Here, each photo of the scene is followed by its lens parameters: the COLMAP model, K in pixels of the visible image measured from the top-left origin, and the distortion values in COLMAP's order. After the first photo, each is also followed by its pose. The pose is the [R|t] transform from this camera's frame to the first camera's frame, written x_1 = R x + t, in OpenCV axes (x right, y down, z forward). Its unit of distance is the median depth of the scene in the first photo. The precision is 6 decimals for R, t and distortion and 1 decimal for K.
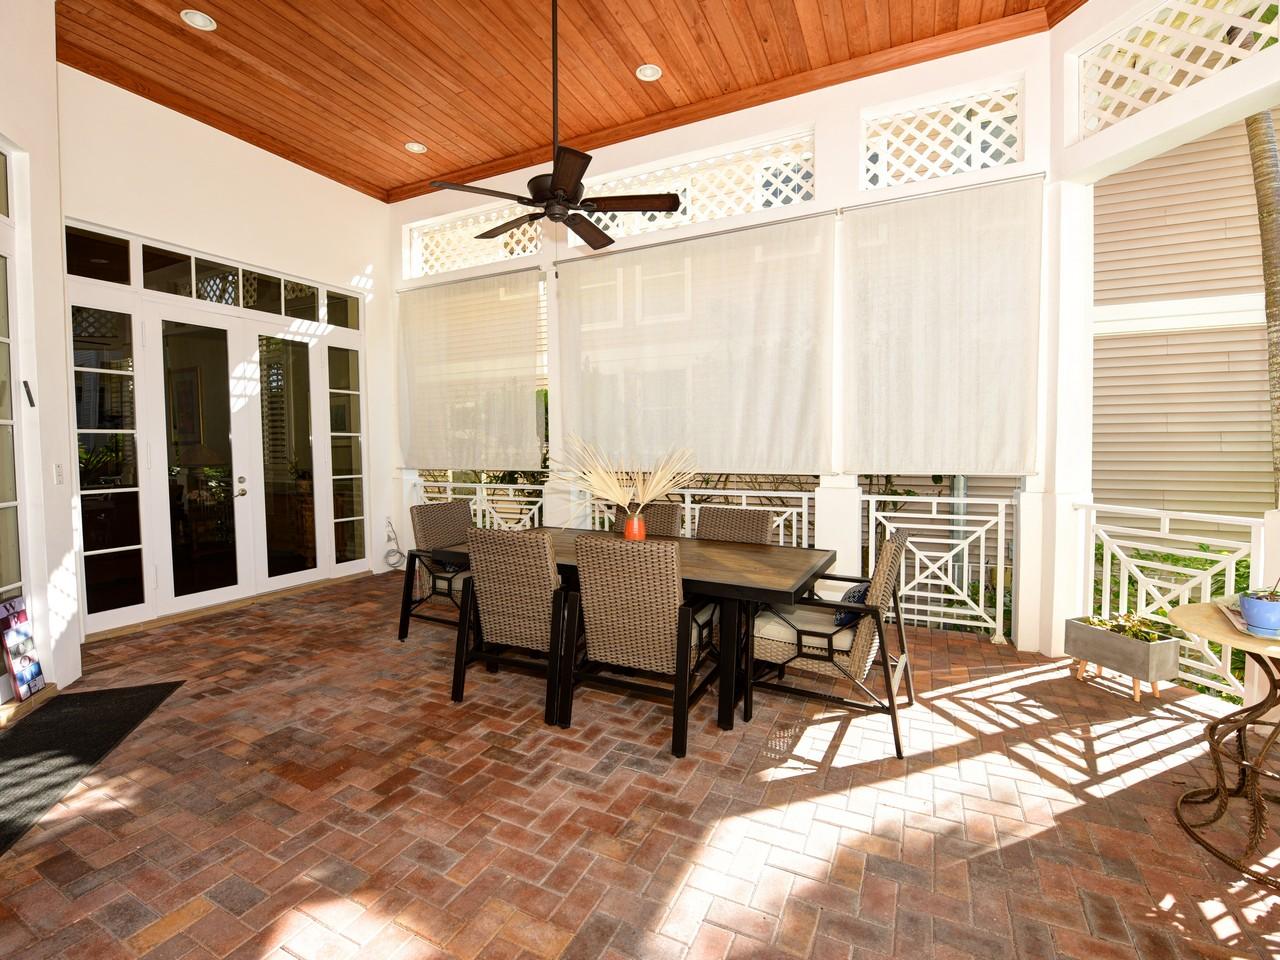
lens RADIAL K [[564.9, 0, 671.8], [0, 564.9, 476.7], [0, 0, 1]] dist [-0.002255, -0.001177]
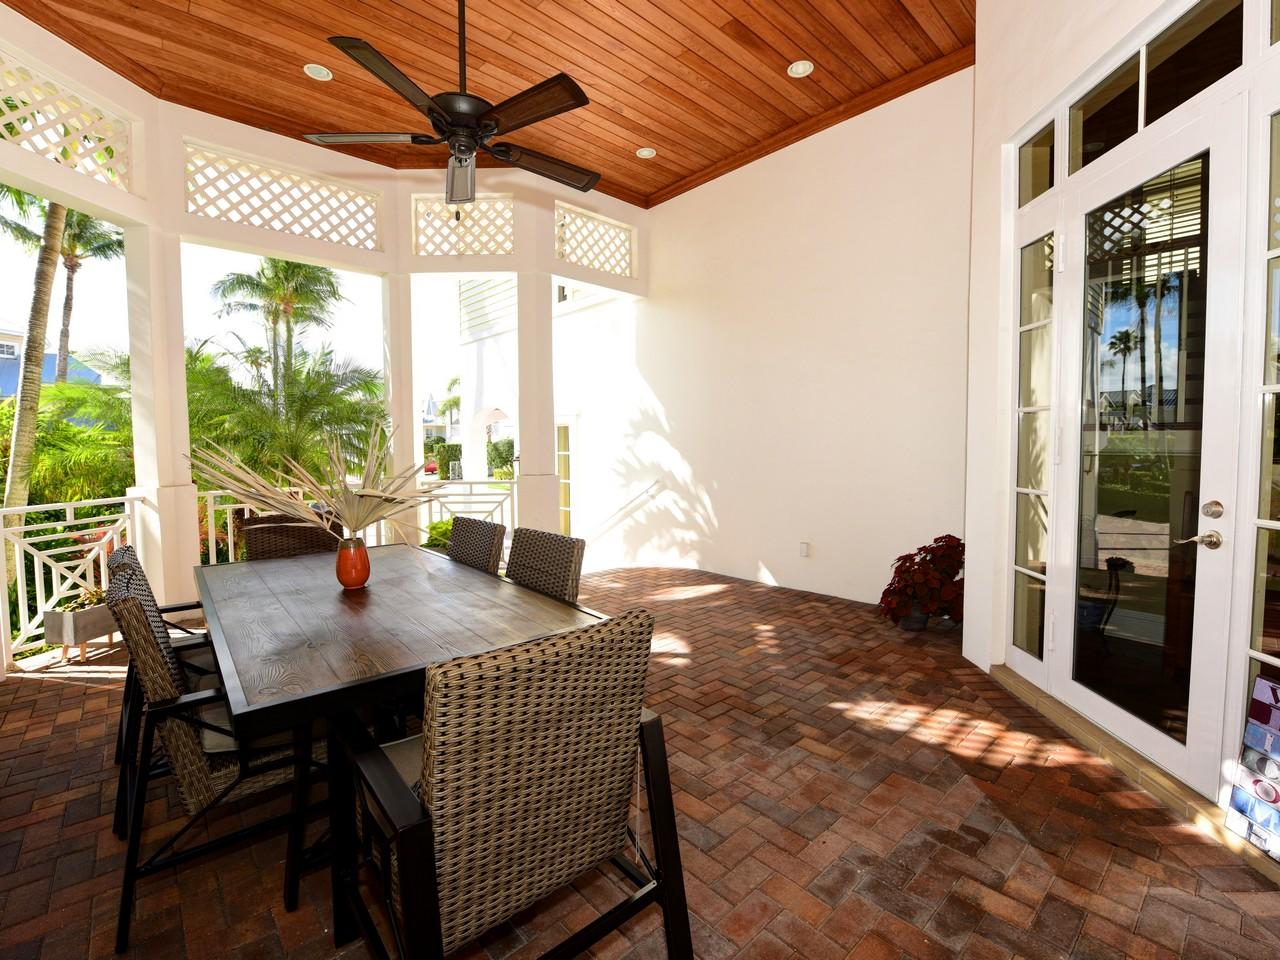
lens RADIAL K [[545.2, 0, 640.0], [0, 545.2, 480.0], [0, 0, 1]] dist [-0.000593, -0.000397]
pose [[-0.904252, -0.011100, 0.426855, -0.593738], [0.037483, 0.993740, 0.105246, -0.047191], [-0.425351, 0.111169, -0.898175, 1.275683]]
